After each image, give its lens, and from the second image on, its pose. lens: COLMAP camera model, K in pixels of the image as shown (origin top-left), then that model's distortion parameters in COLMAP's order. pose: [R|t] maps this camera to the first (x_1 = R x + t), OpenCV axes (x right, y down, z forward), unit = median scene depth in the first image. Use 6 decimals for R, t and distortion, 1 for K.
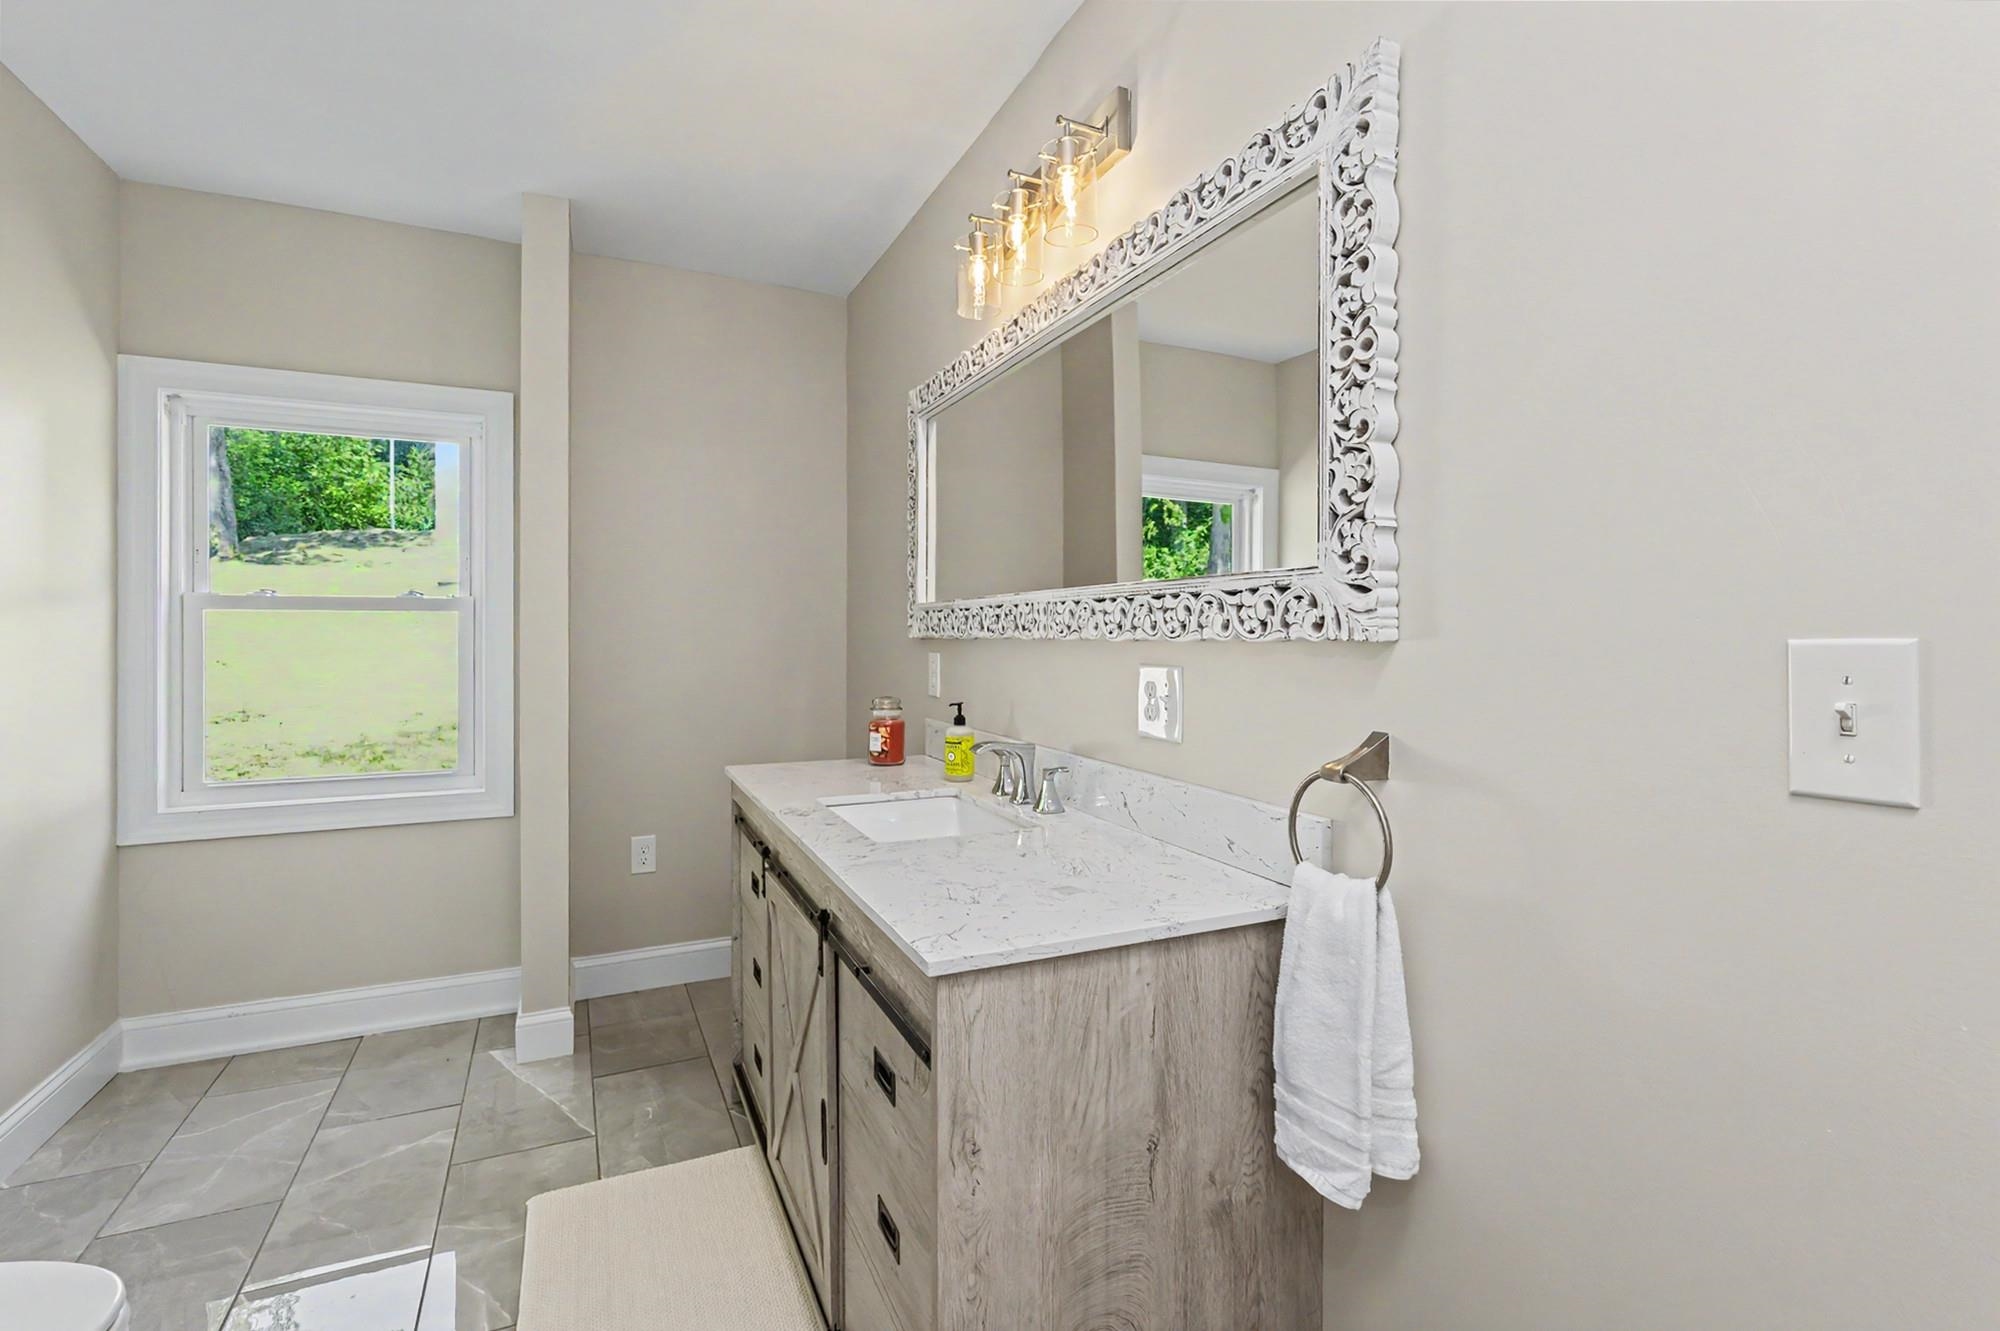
lens RADIAL K [[926.6, 0, 999.3], [0, 926.6, 629.9], [0, 0, 1]] dist [-0.000111, -0.000048]
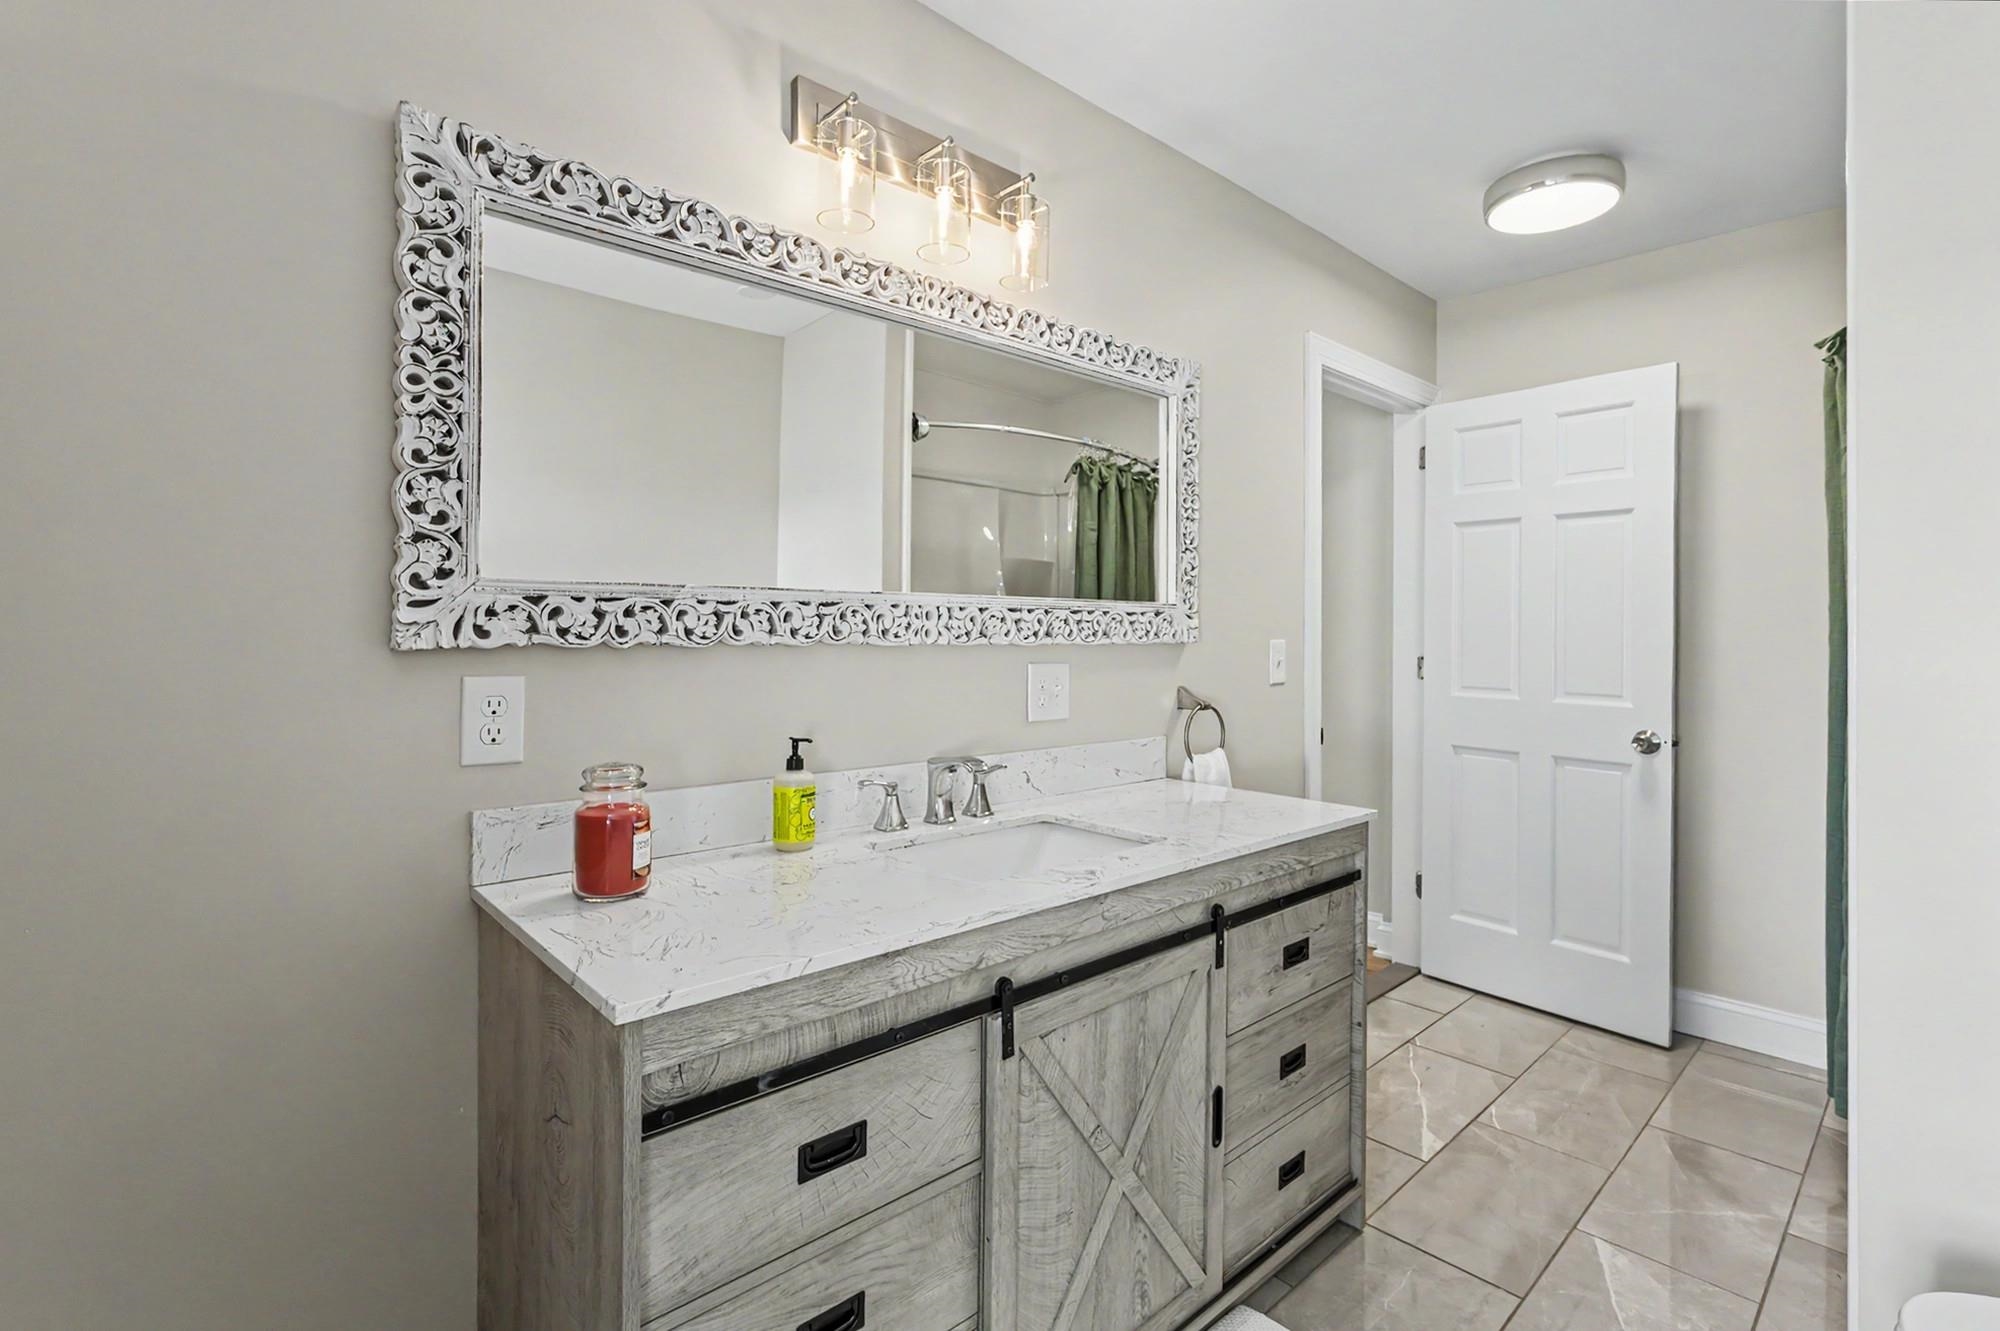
lens RADIAL K [[909.7, 0, 1000.0], [0, 909.7, 665.5], [0, 0, 1]] dist [-0.000104, -0.000013]
pose [[-0.299851, -0.015824, 0.953855, -1.006212], [0.006801, 0.999802, 0.018724, 0.015789], [-0.953962, 0.012102, -0.299683, 1.417298]]
